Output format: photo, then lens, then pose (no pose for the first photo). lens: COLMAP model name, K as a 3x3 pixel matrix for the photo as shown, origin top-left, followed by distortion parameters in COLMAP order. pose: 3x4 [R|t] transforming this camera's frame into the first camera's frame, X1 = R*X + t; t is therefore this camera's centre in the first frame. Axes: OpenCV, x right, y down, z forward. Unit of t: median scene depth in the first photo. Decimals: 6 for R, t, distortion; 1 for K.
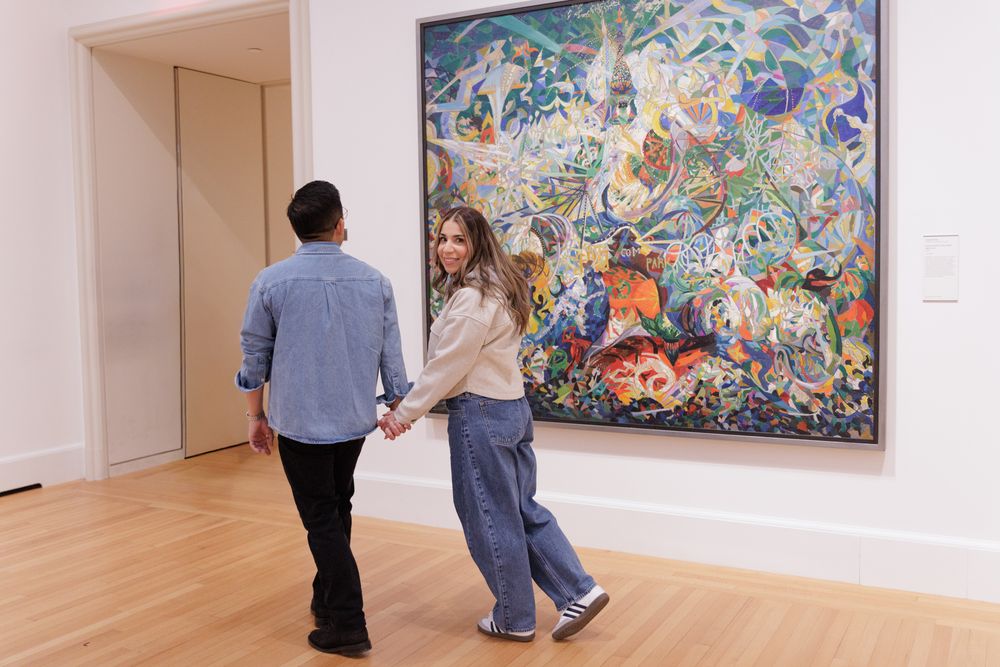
lens RADIAL K [[1030.0, 0, 500.6], [0, 1030.0, 336.3], [0, 0, 1]] dist [-0.013607, 0.000000]
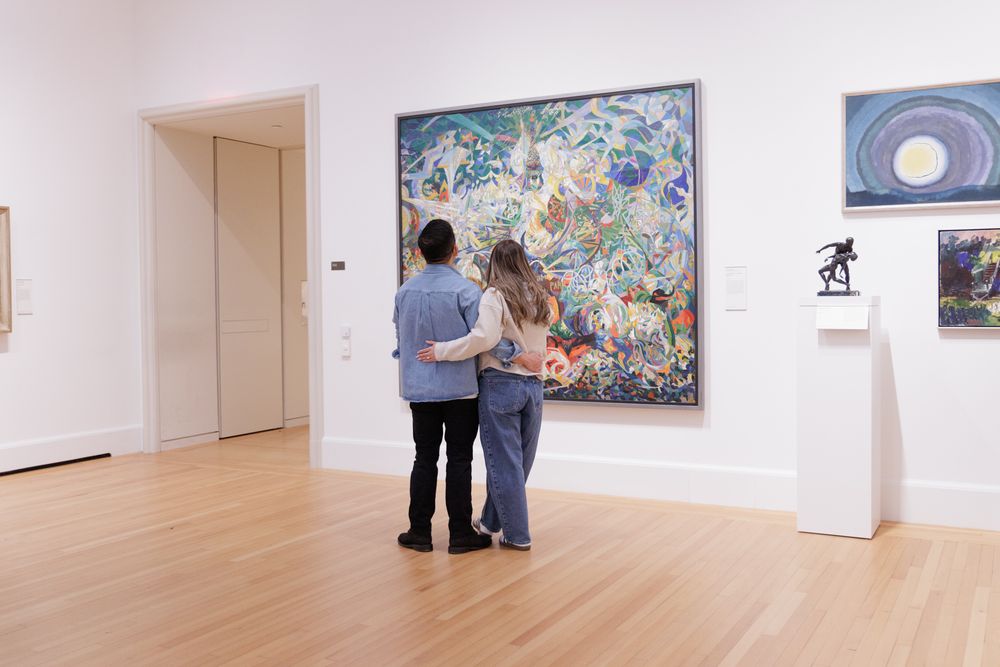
lens RADIAL K [[1030.0, 0, 499.8], [0, 1030.0, 331.2], [0, 0, 1]] dist [-0.013607, 0.000000]
pose [[0.999991, 0.004186, -0.000158, 0.071812], [-0.004189, 0.999239, -0.038775, 0.050706], [-0.000004, 0.038775, 0.999248, -0.456745]]
